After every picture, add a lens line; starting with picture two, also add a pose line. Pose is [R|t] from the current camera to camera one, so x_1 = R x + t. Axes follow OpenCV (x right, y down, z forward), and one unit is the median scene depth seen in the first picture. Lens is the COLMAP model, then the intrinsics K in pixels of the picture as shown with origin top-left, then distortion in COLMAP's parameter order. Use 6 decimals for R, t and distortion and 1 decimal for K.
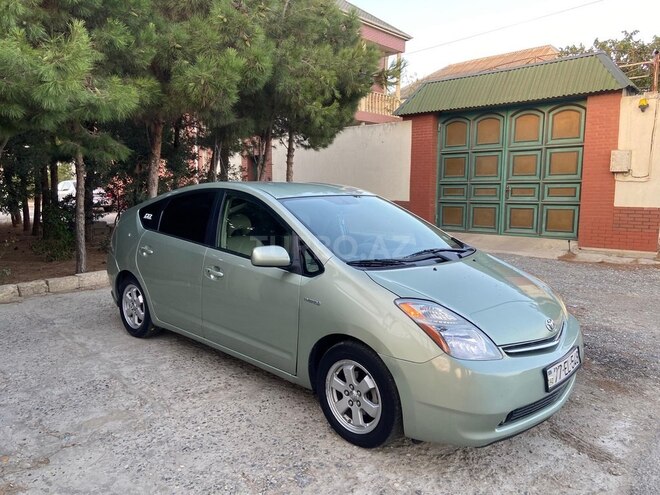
lens RADIAL K [[496.2, 0, 335.2], [0, 496.2, 246.6], [0, 0, 1]] dist [0.108243, -0.130040]
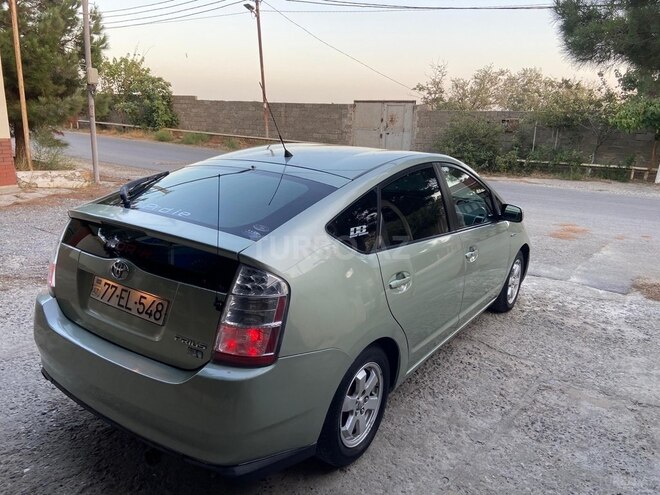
lens RADIAL K [[496.2, 0, 328.1], [0, 496.2, 251.4], [0, 0, 1]] dist [0.108243, -0.130040]
pose [[-0.143404, -0.270095, 0.952094, -0.617634], [0.083375, 0.955321, 0.283568, -0.136076], [-0.986146, 0.120046, -0.114478, 0.777658]]
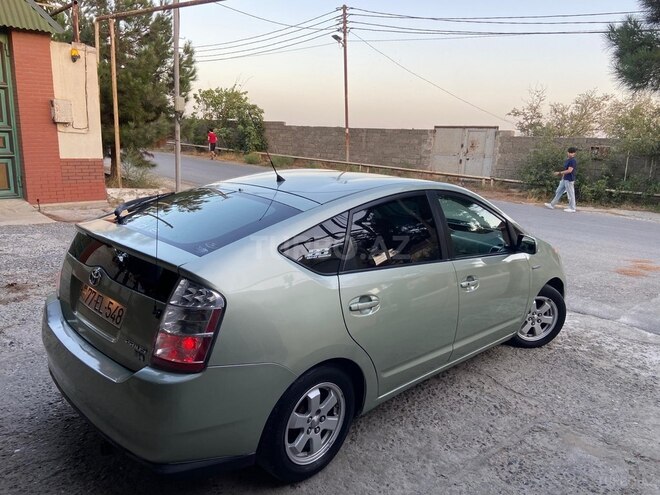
lens RADIAL K [[496.2, 0, 332.3], [0, 496.2, 249.4], [0, 0, 1]] dist [0.108243, -0.130040]
pose [[0.027813, -0.225274, 0.973898, -0.639458], [0.075063, 0.971995, 0.222690, -0.131863], [-0.996791, 0.066910, 0.043944, 0.683861]]
